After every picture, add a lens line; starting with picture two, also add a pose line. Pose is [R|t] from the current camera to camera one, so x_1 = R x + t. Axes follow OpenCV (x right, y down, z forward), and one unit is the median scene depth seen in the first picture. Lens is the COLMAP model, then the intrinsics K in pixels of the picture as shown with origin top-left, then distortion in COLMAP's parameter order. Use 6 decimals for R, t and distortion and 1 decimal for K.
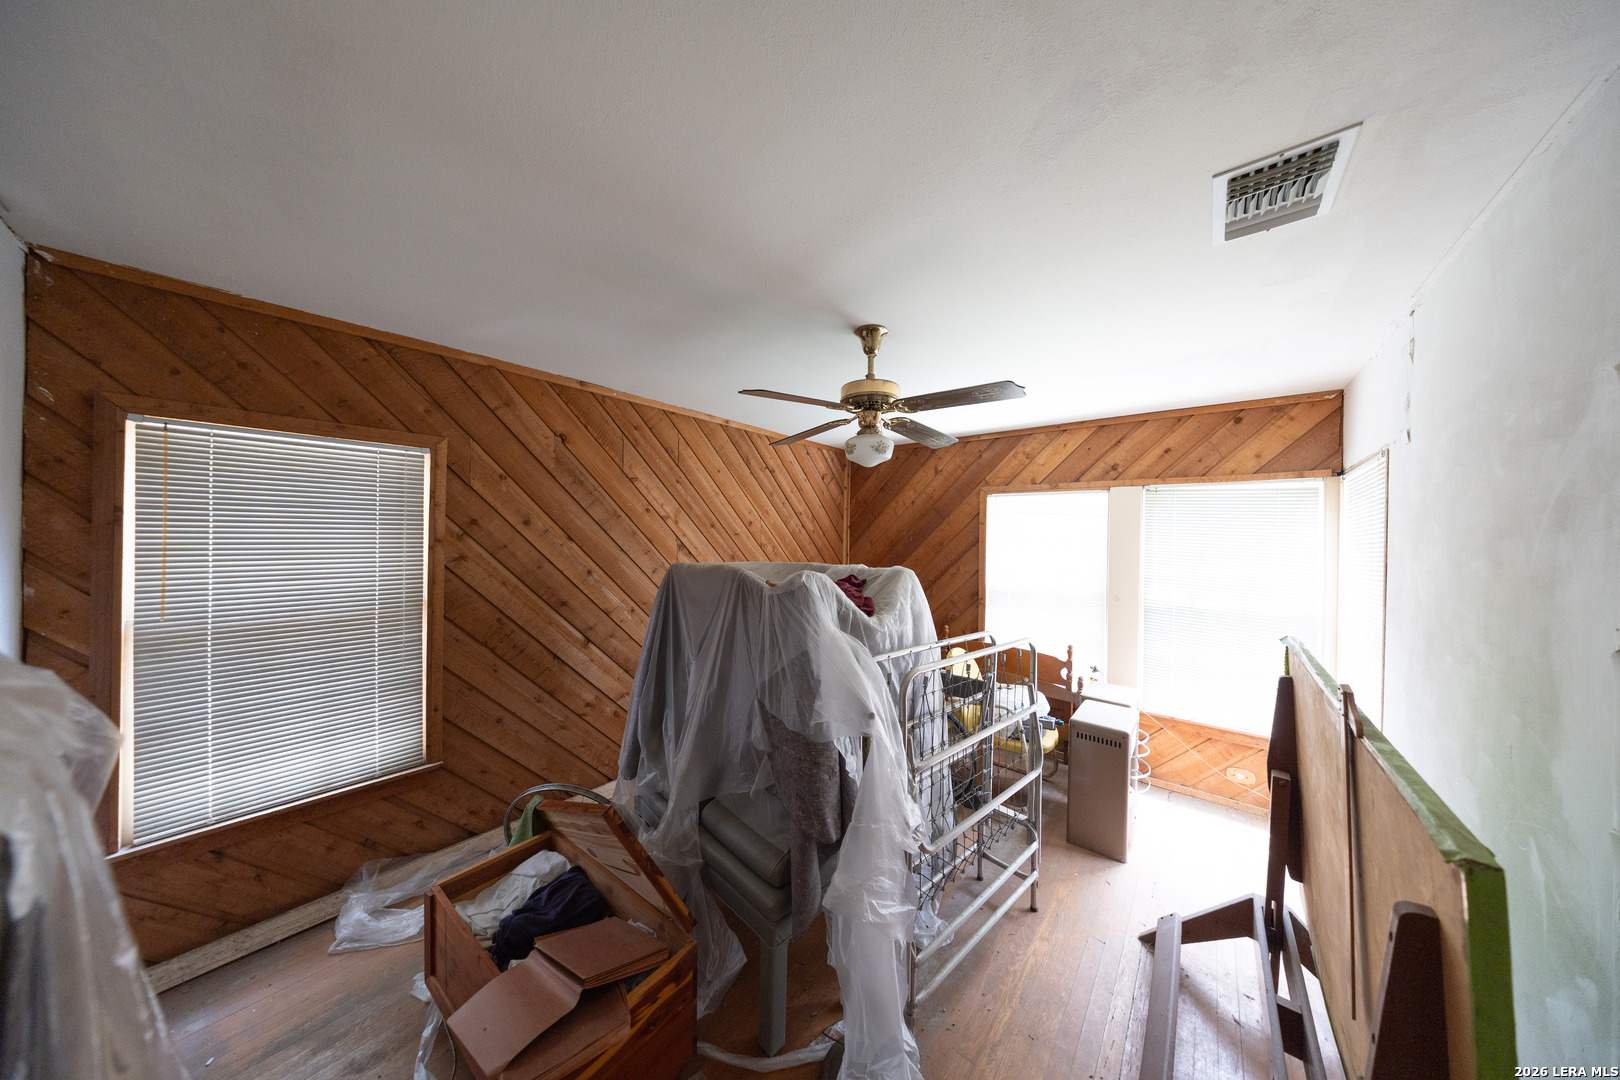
lens RADIAL K [[467.0, 0, 805.6], [0, 467.0, 538.9], [0, 0, 1]] dist [-0.004514, 0.000054]
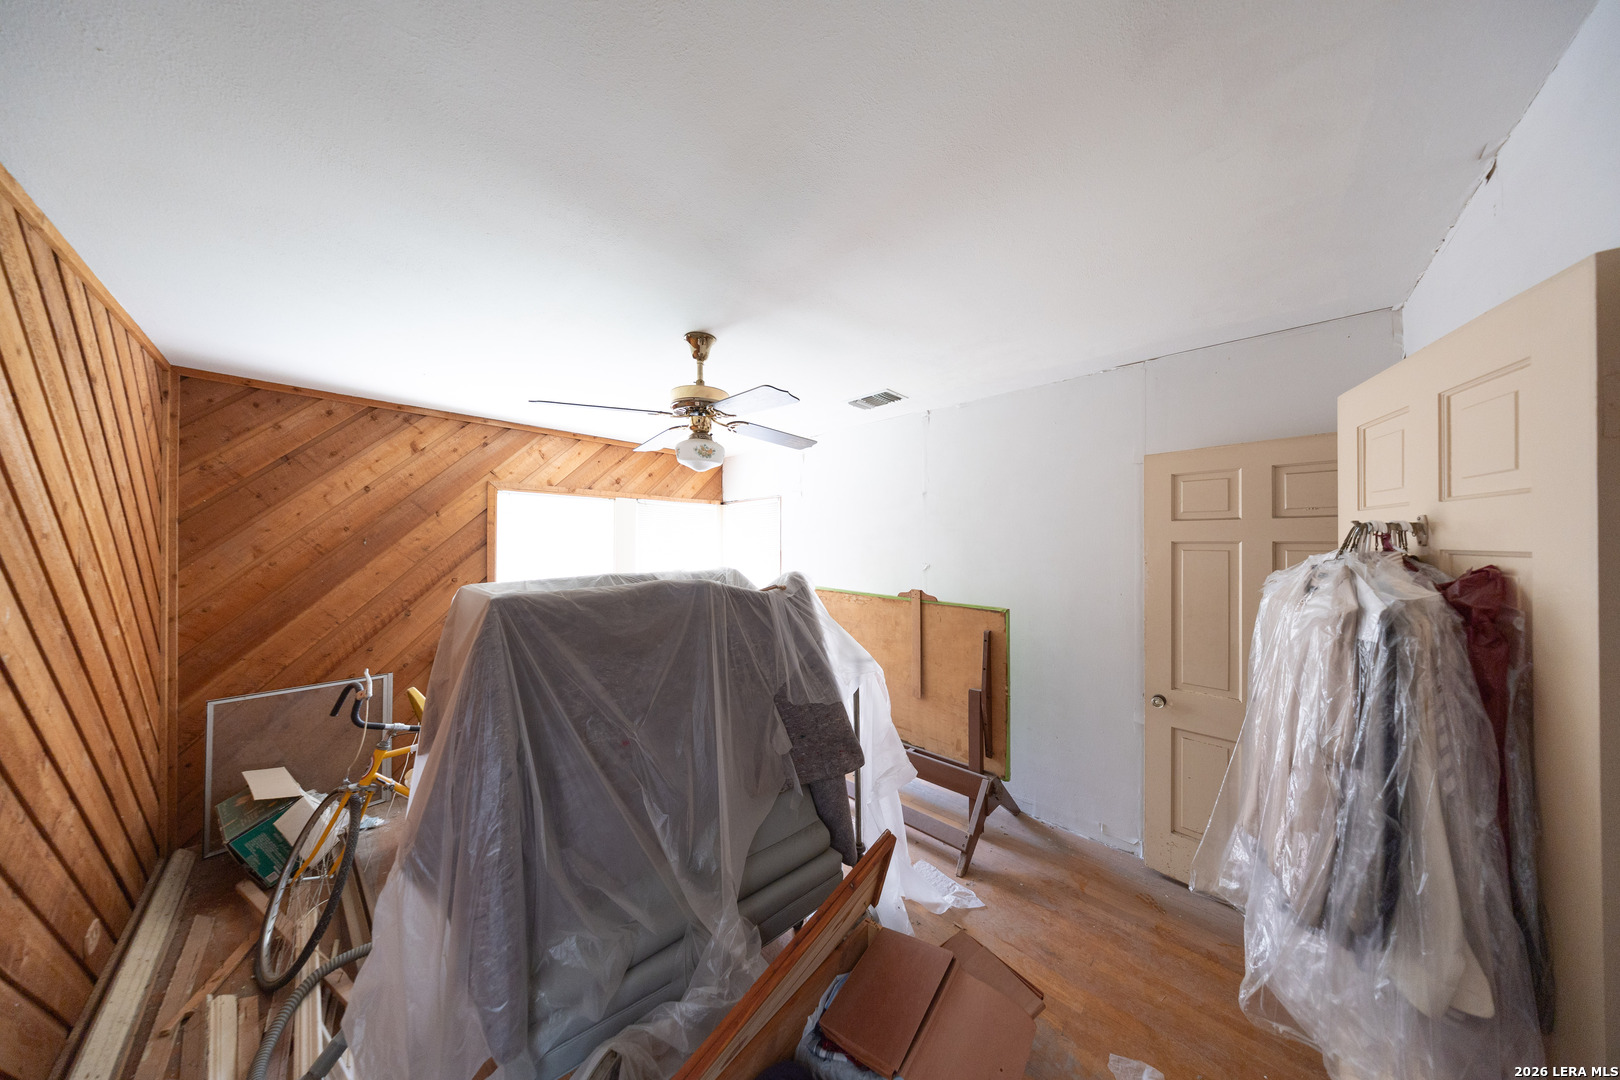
lens RADIAL K [[467.0, 0, 805.6], [0, 467.0, 538.9], [0, 0, 1]] dist [-0.004514, 0.000054]
pose [[0.052085, -0.008680, 0.998605, -0.519710], [0.002306, 0.999961, 0.008572, -0.011998], [-0.998640, 0.001856, 0.052103, 0.437299]]
